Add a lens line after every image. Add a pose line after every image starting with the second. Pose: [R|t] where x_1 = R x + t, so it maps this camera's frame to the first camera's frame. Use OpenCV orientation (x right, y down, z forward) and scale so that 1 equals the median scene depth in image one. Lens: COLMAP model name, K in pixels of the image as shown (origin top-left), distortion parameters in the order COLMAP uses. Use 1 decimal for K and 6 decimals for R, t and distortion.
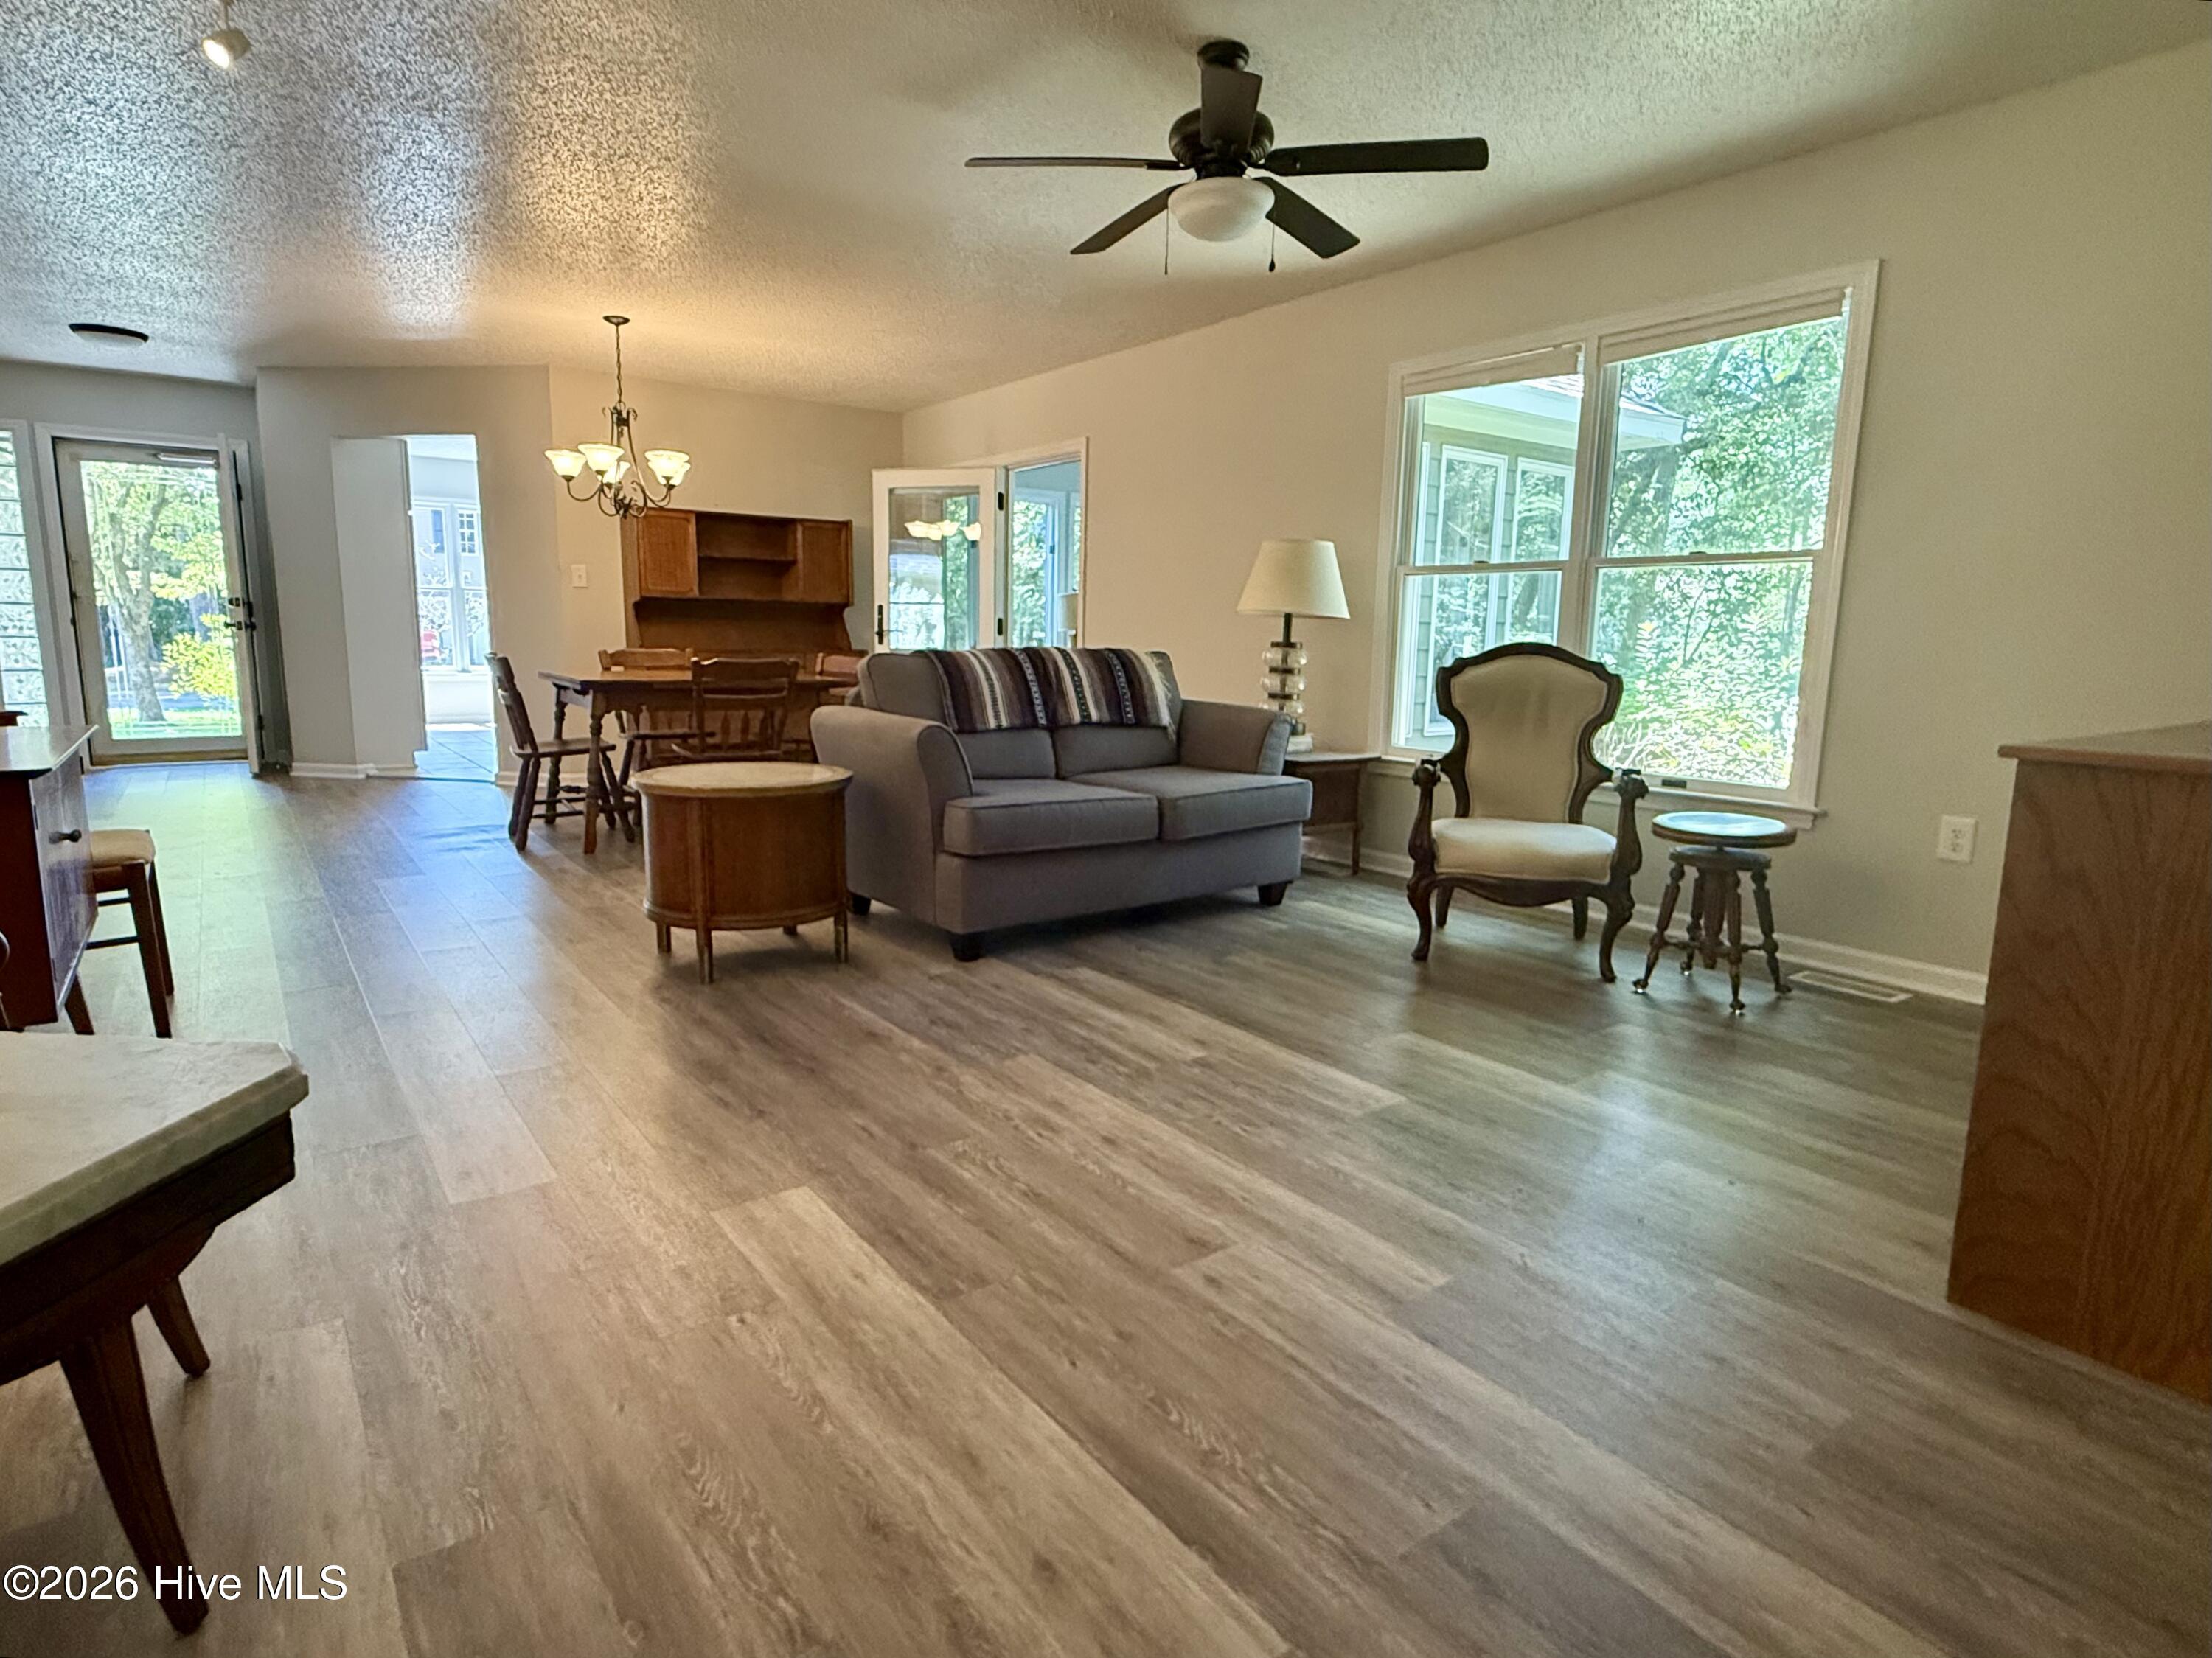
lens RADIAL K [[1121.2, 0, 1106.0], [0, 1121.2, 829.0], [0, 0, 1]] dist [-0.000651, -0.000046]
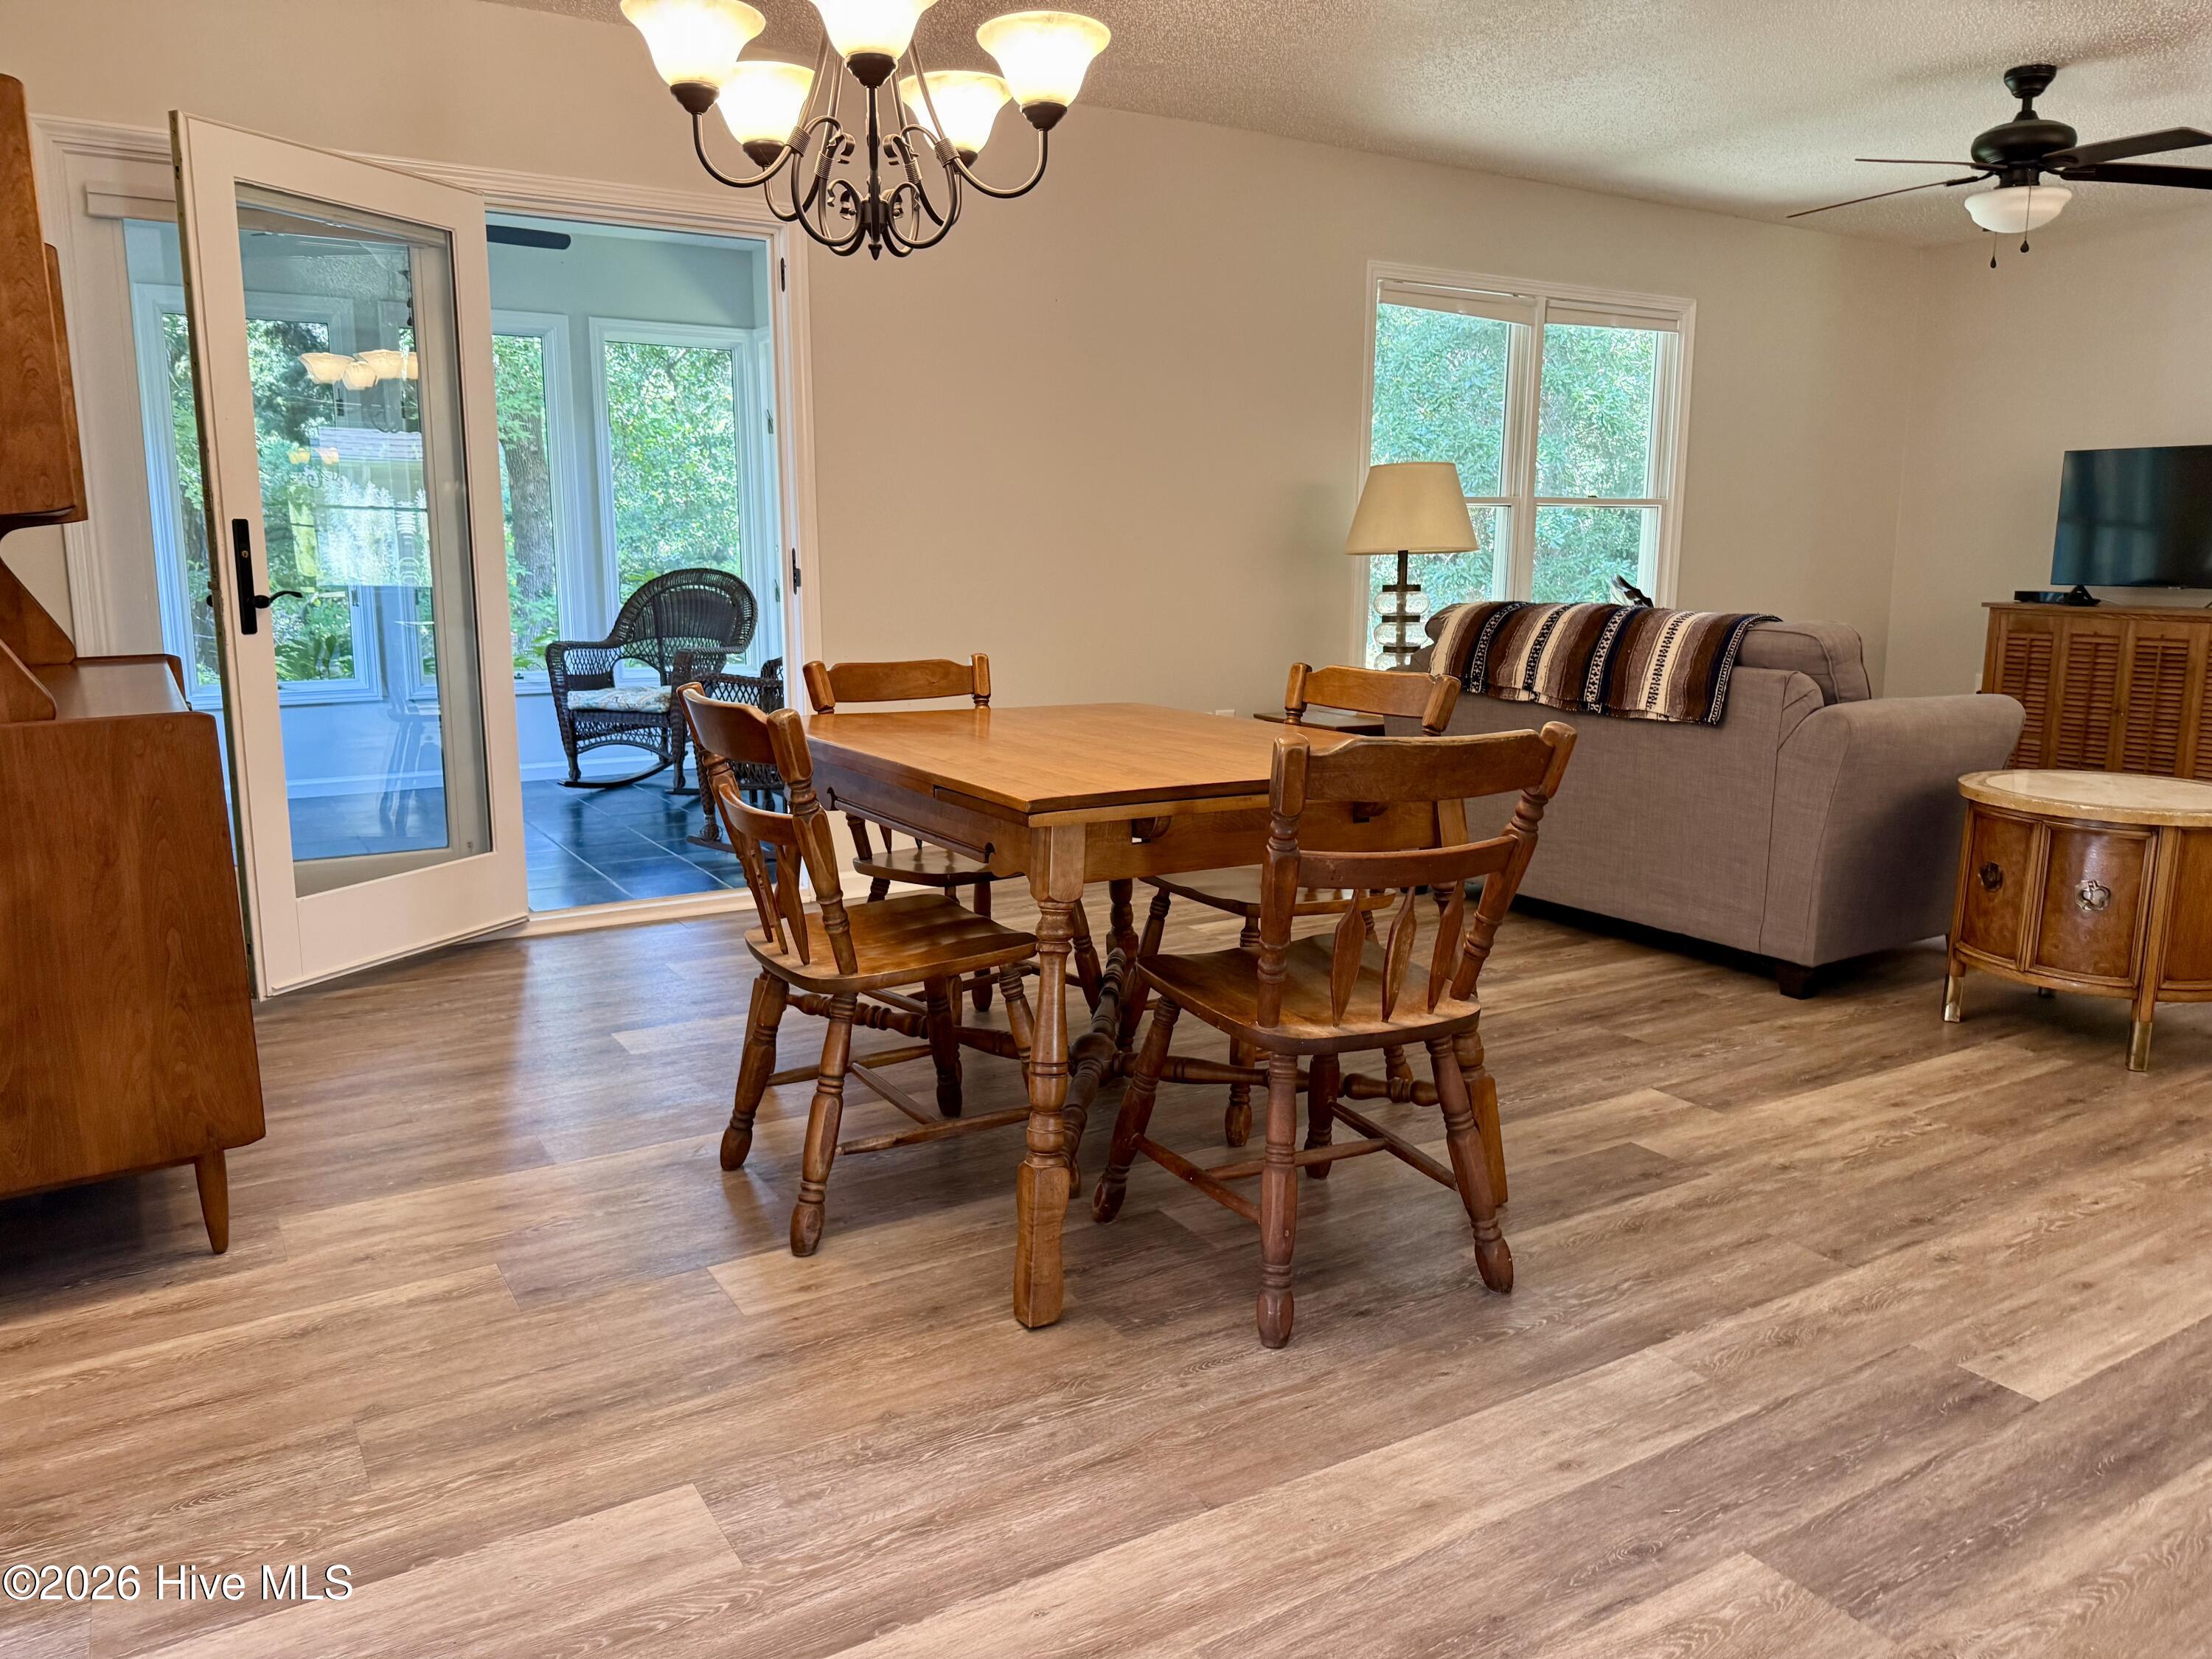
lens RADIAL K [[1557.5, 0, 1106.0], [0, 1557.5, 829.5], [0, 0, 1]] dist [0.031078, -0.056021]
pose [[0.122357, -0.196146, 0.972911, -1.027114], [0.165578, 0.970573, 0.174851, -0.229457], [-0.978577, 0.139698, 0.151234, 1.068635]]
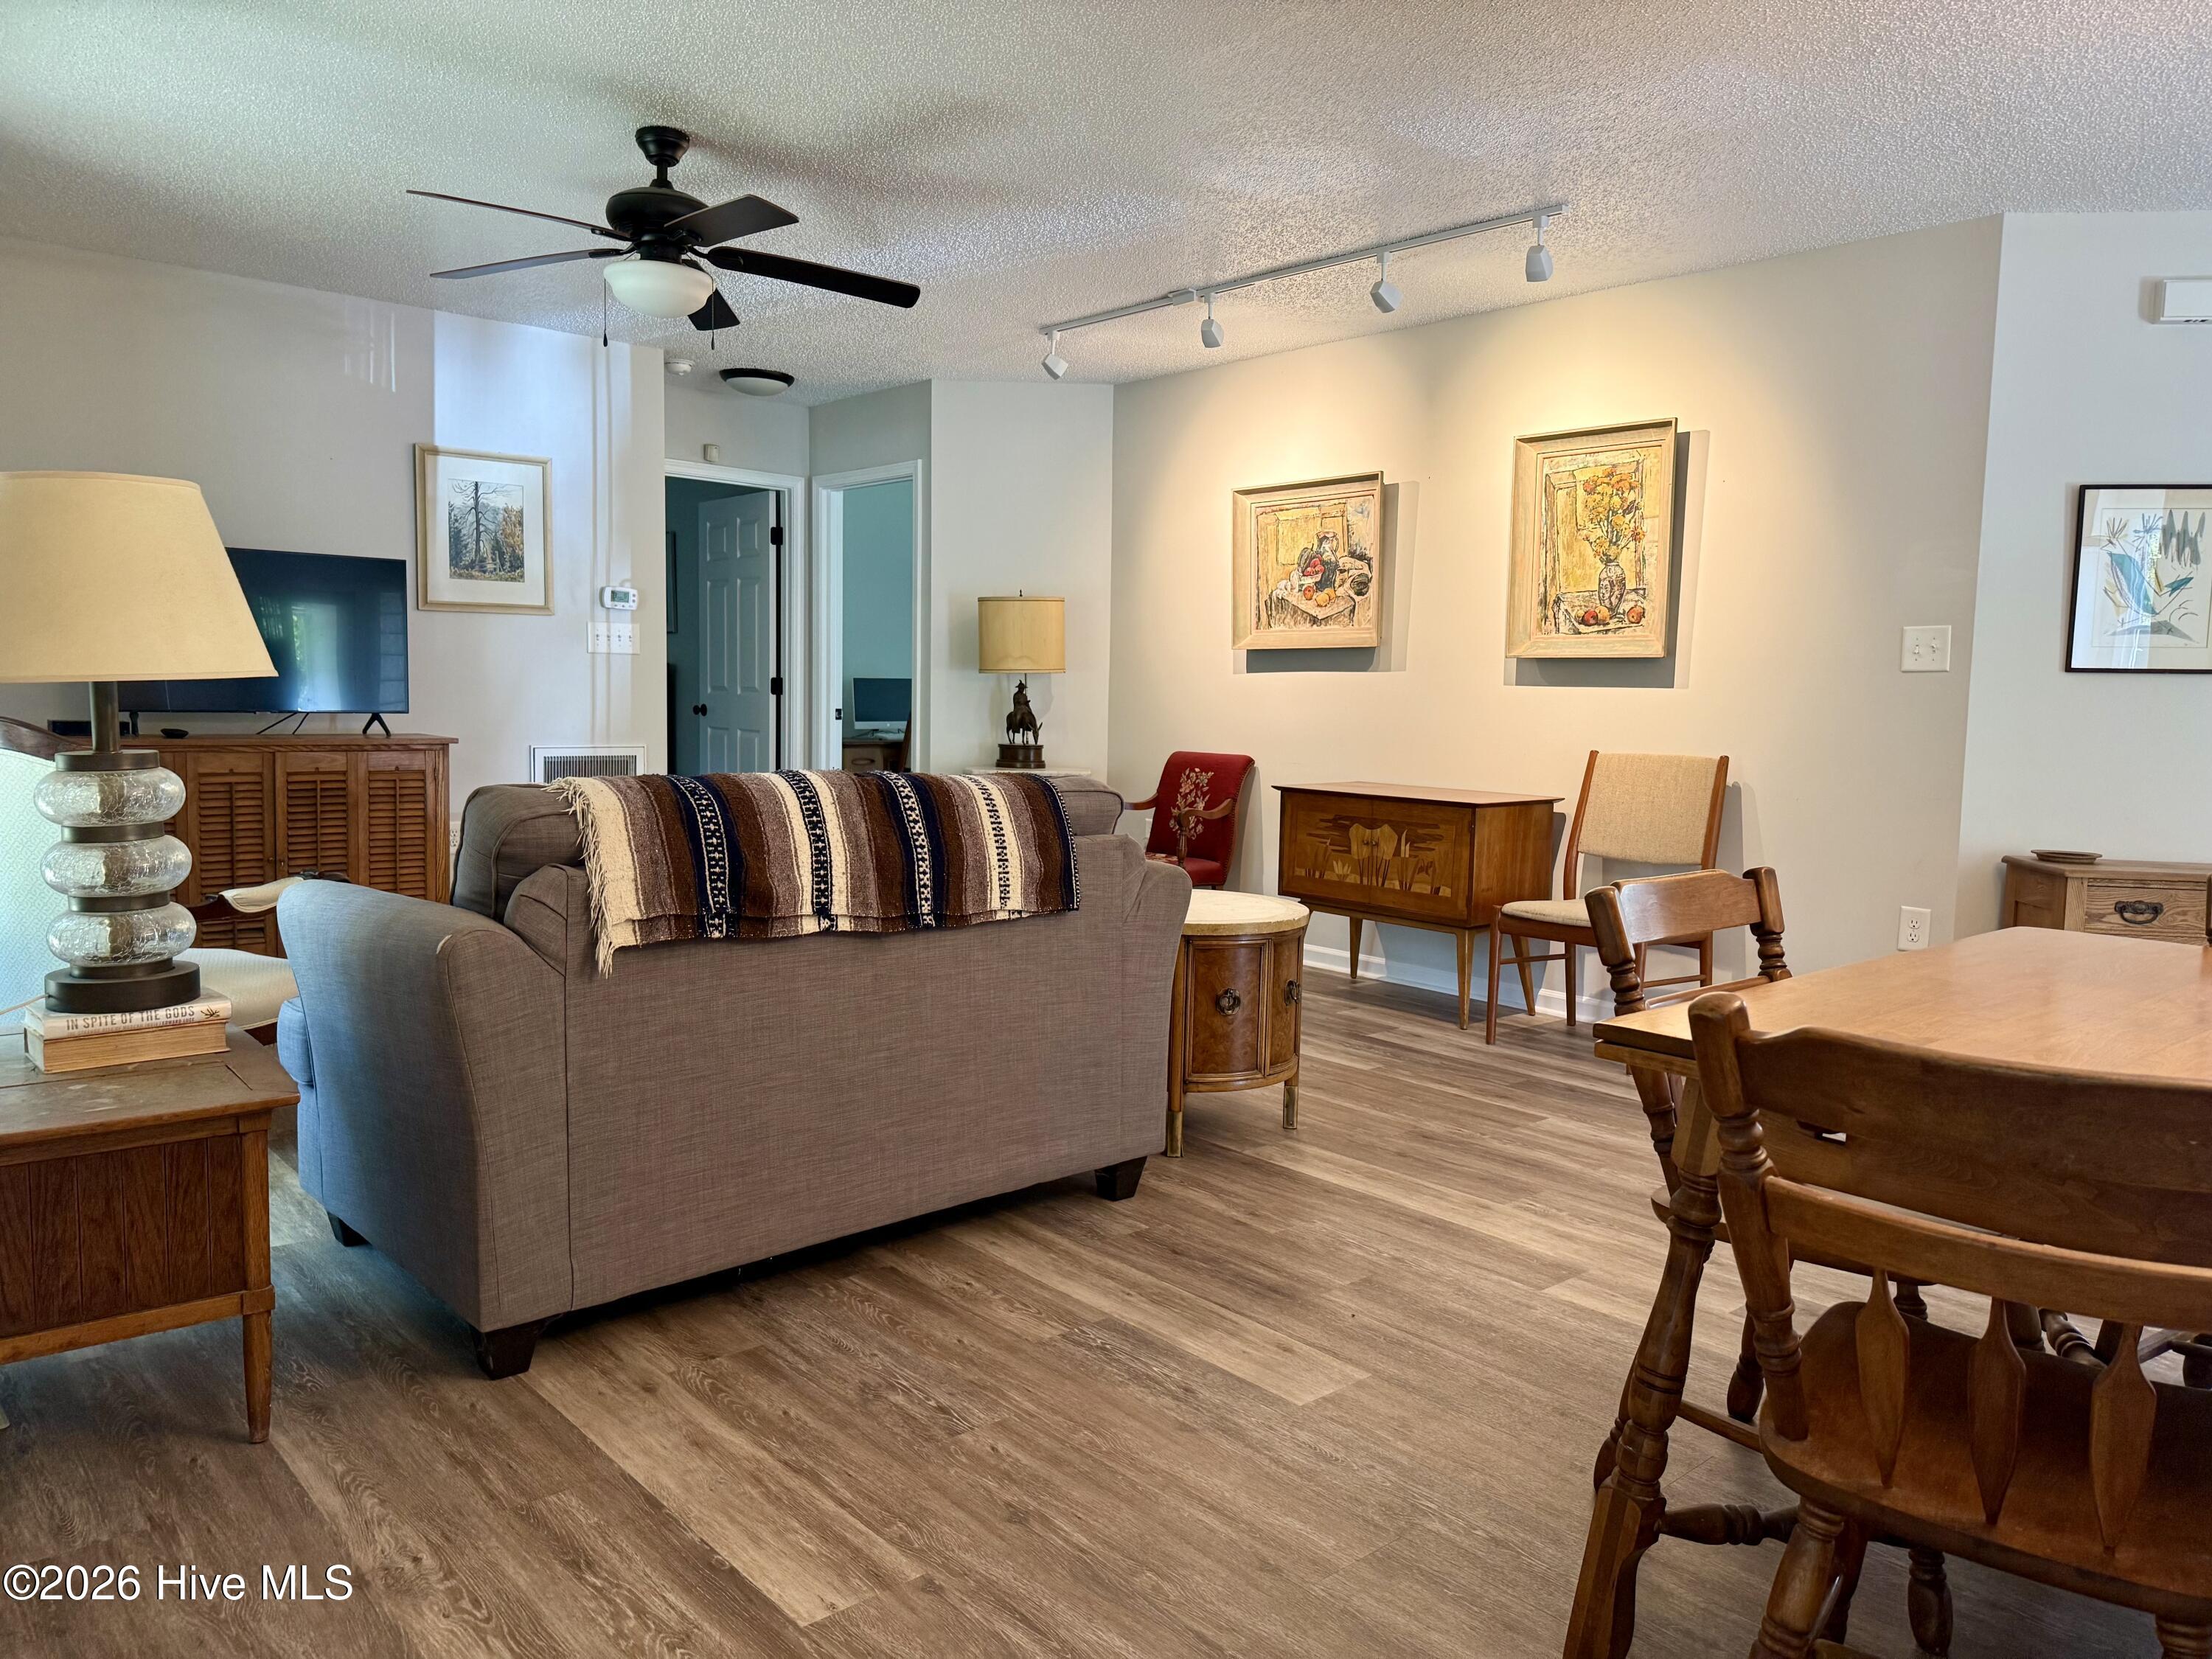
lens RADIAL K [[1527.9, 0, 1106.0], [0, 1527.9, 829.5], [0, 0, 1]] dist [0.079743, -0.117421]
pose [[-0.997903, -0.039994, -0.050891, -0.141409], [-0.051720, 0.965436, 0.255459, -0.285915], [0.038915, 0.257555, -0.965480, 1.495241]]
